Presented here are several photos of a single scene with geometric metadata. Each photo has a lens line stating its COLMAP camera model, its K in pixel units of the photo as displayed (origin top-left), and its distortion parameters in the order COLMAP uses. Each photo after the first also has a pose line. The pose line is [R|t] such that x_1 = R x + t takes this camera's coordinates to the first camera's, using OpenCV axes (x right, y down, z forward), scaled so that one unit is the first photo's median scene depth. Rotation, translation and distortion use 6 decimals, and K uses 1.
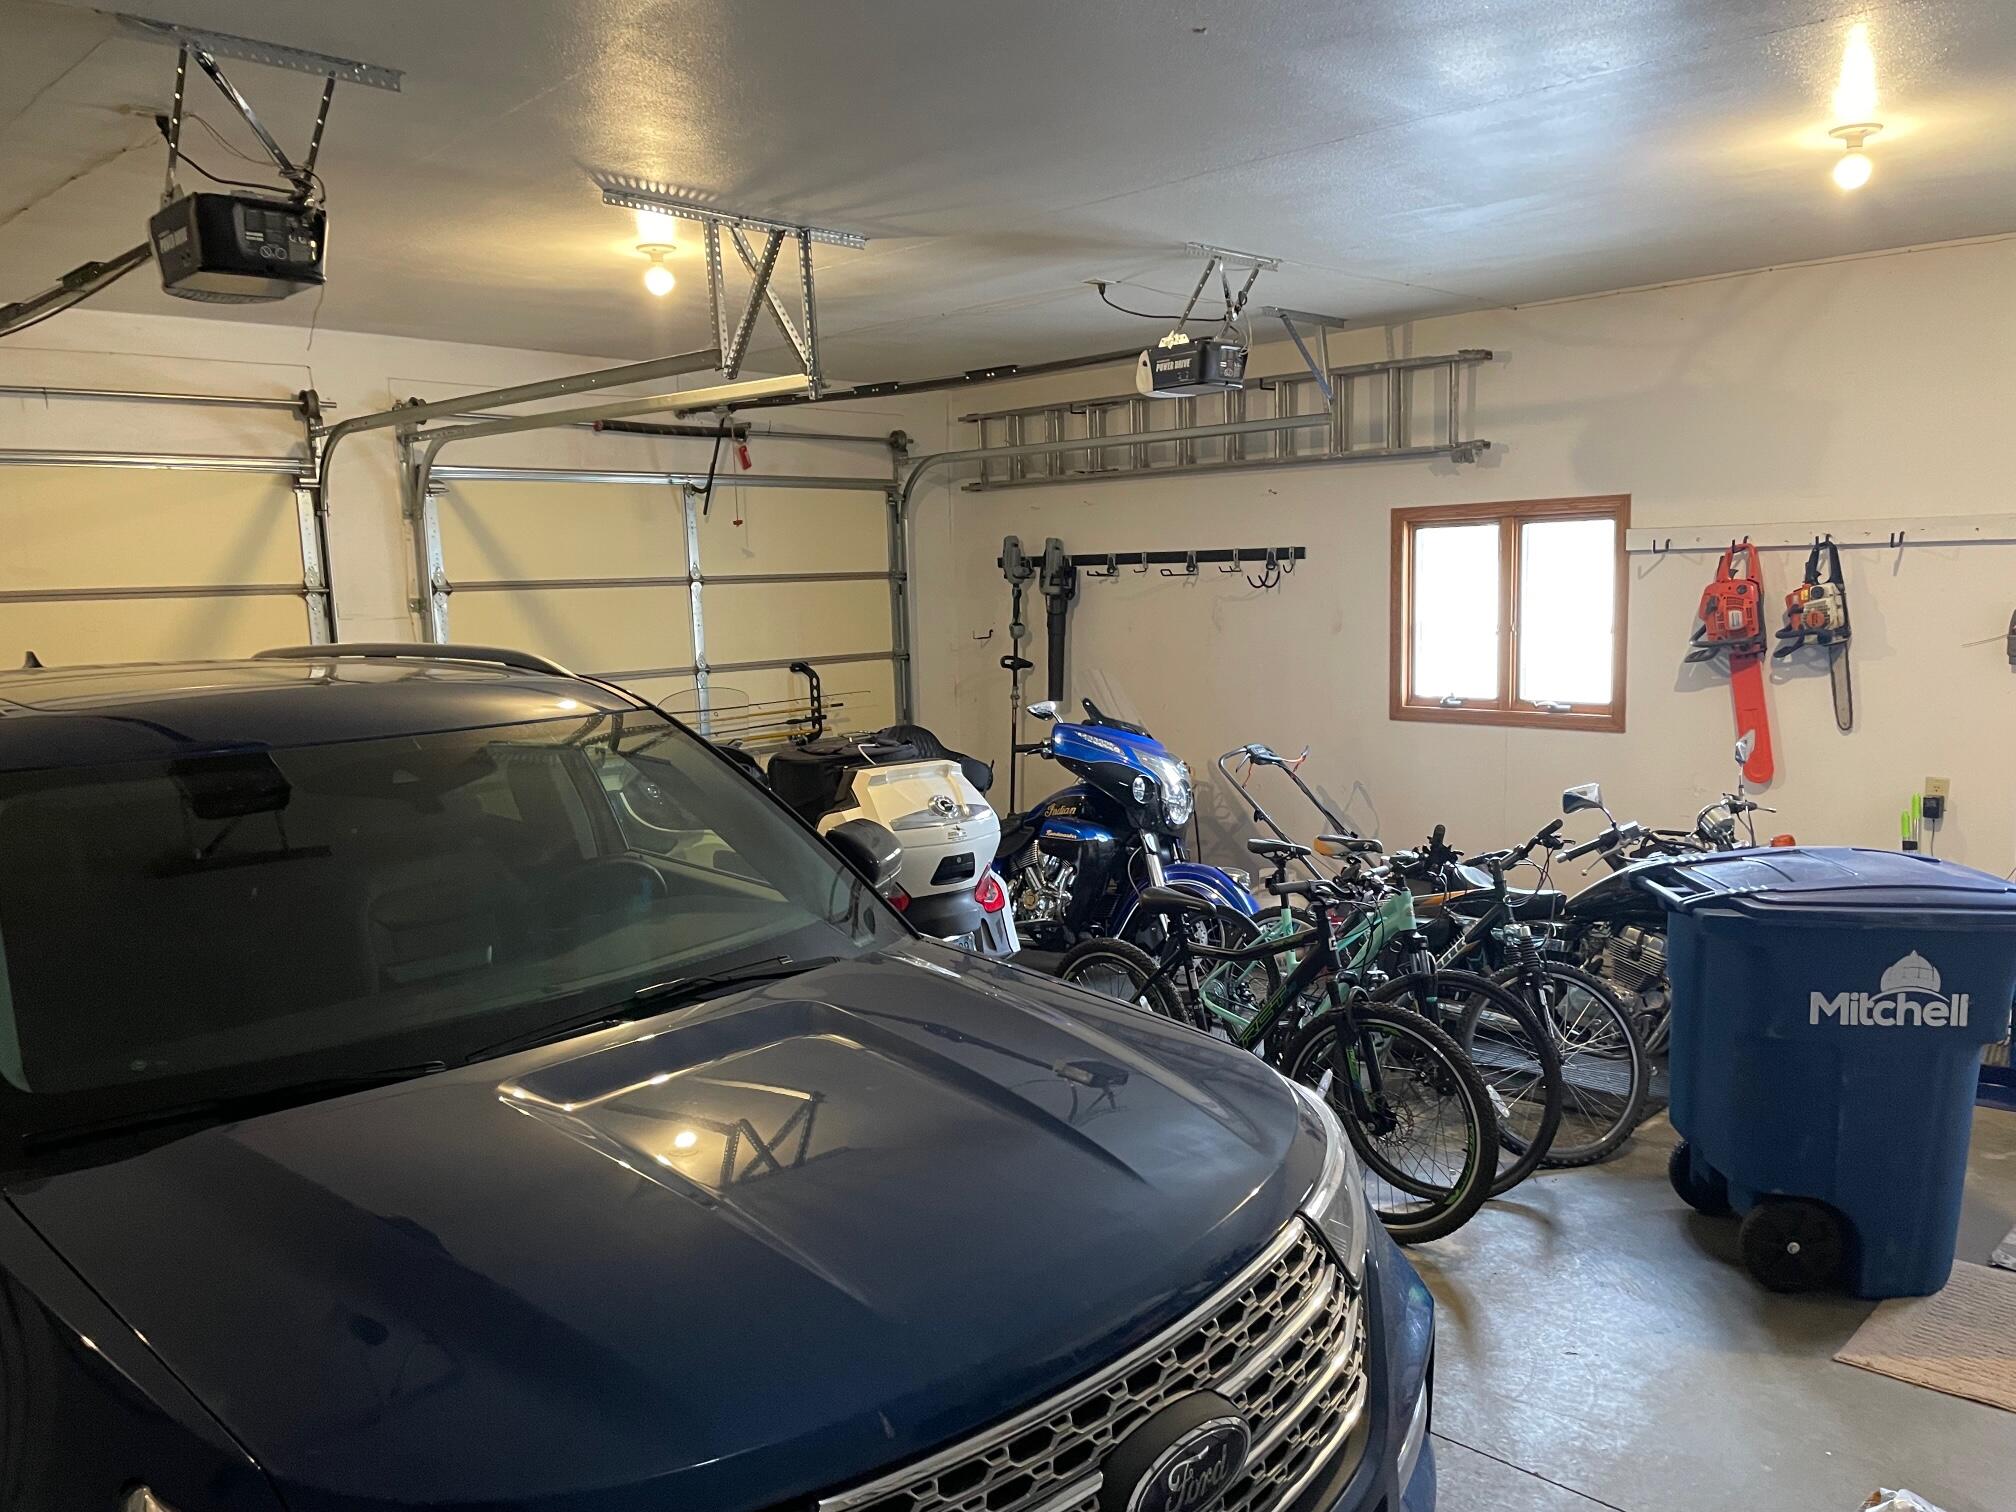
lens RADIAL K [[1563.3, 0, 1028.4], [0, 1563.3, 752.1], [0, 0, 1]] dist [0.108646, -0.131435]
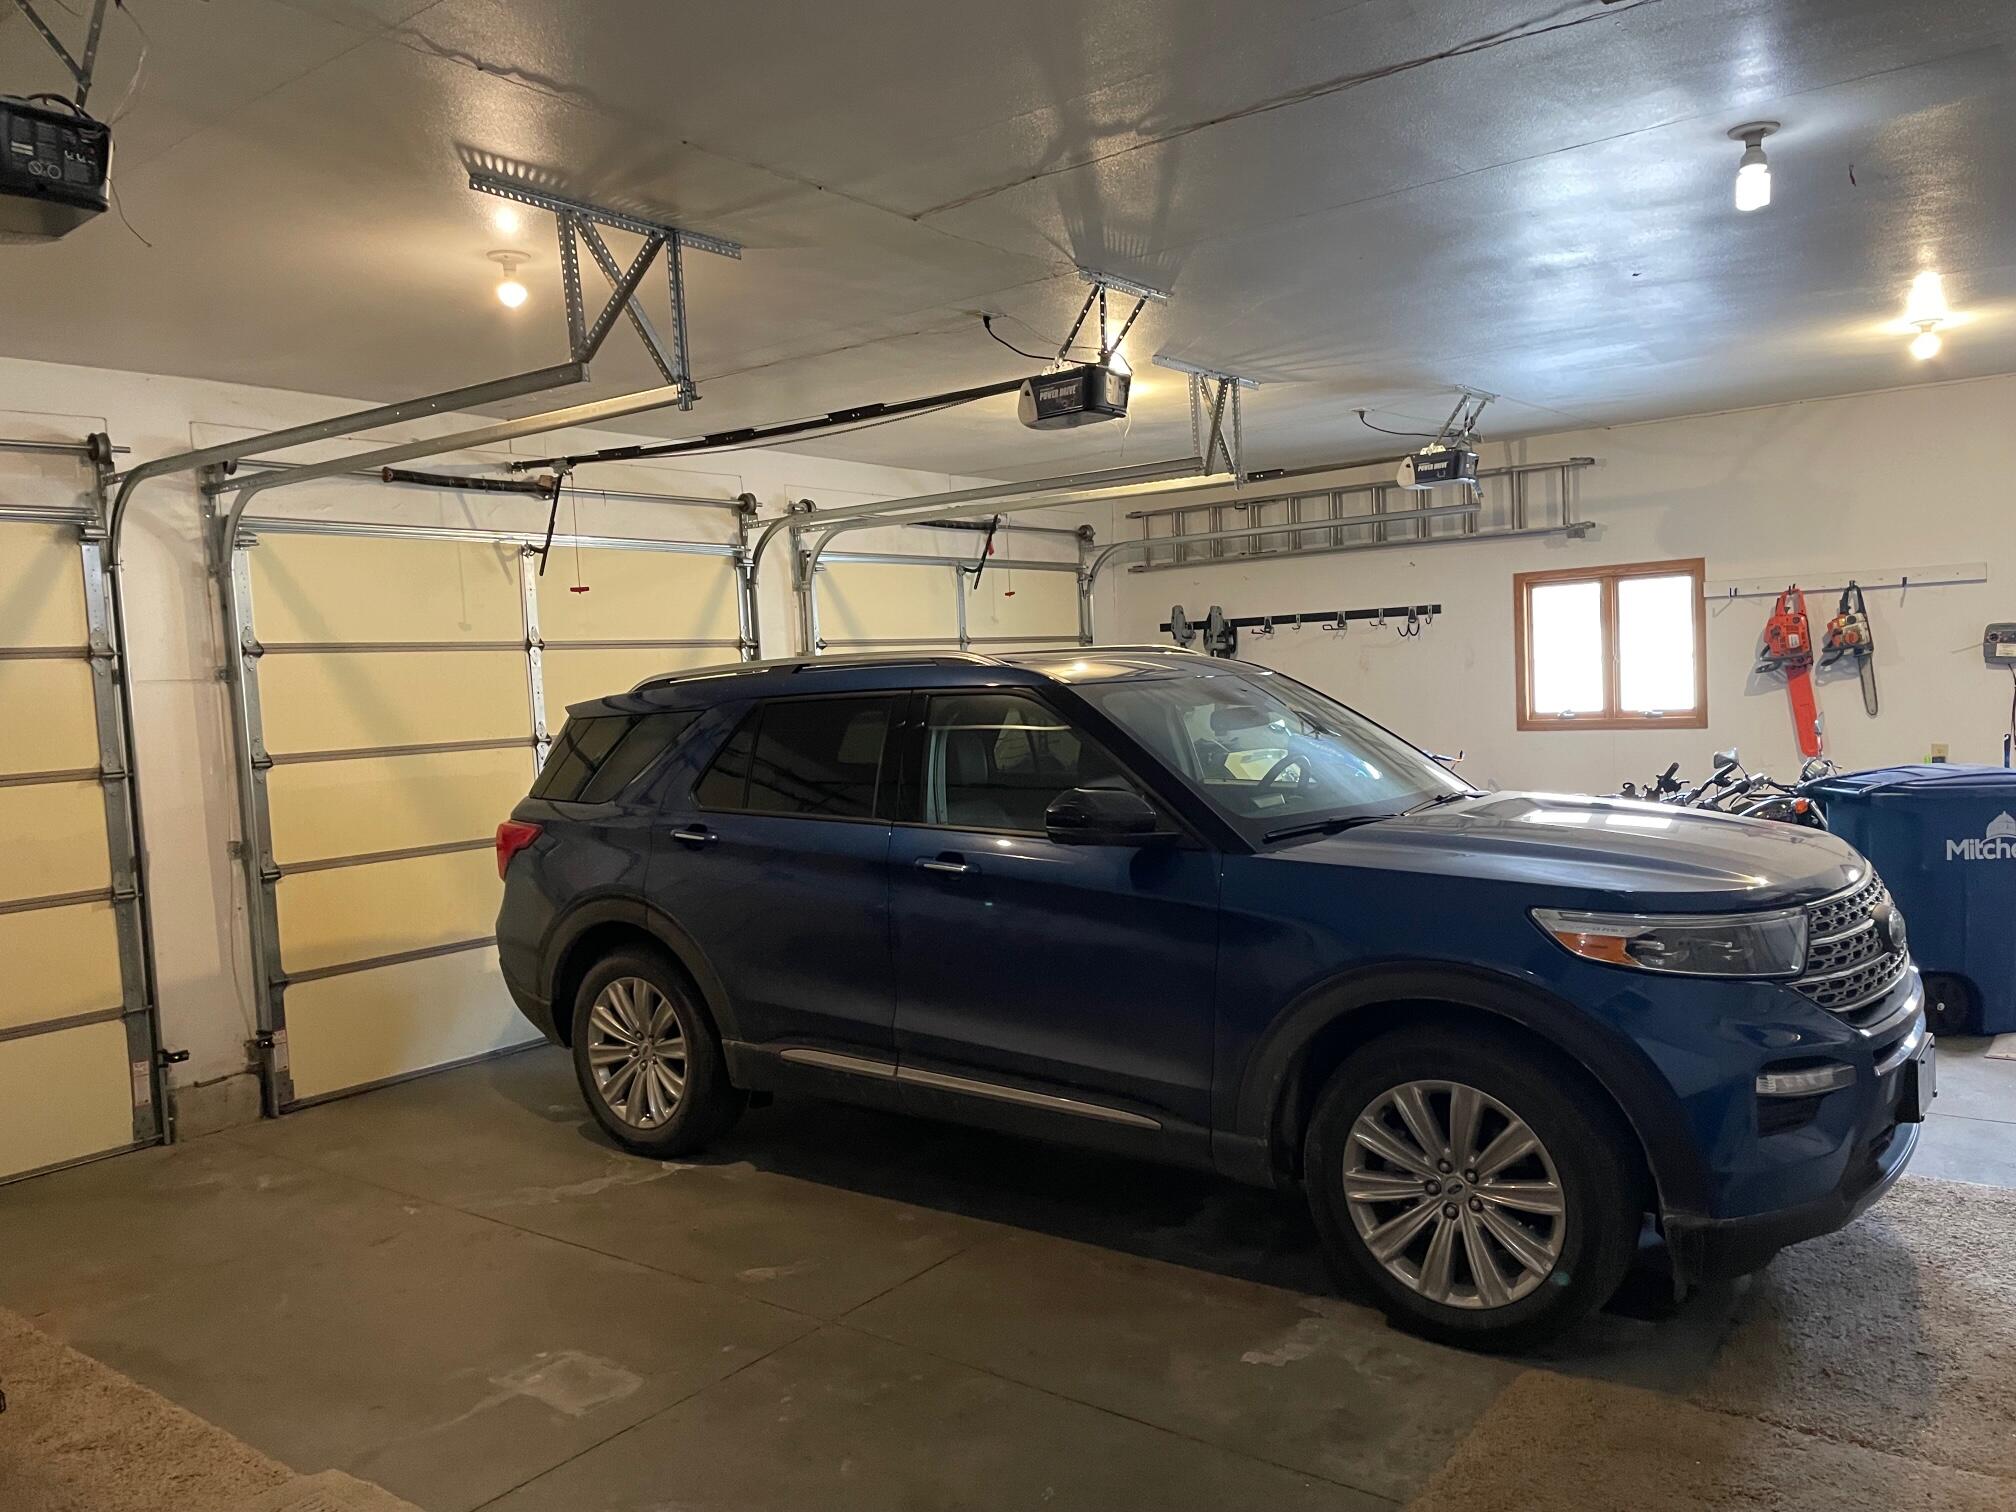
lens RADIAL K [[1563.3, 0, 1028.4], [0, 1563.3, 752.1], [0, 0, 1]] dist [0.108646, -0.131435]
pose [[0.992979, -0.024874, 0.115647, -0.378432], [0.033176, 0.996965, -0.070423, 0.087743], [-0.113545, 0.073765, 0.990791, -0.311129]]
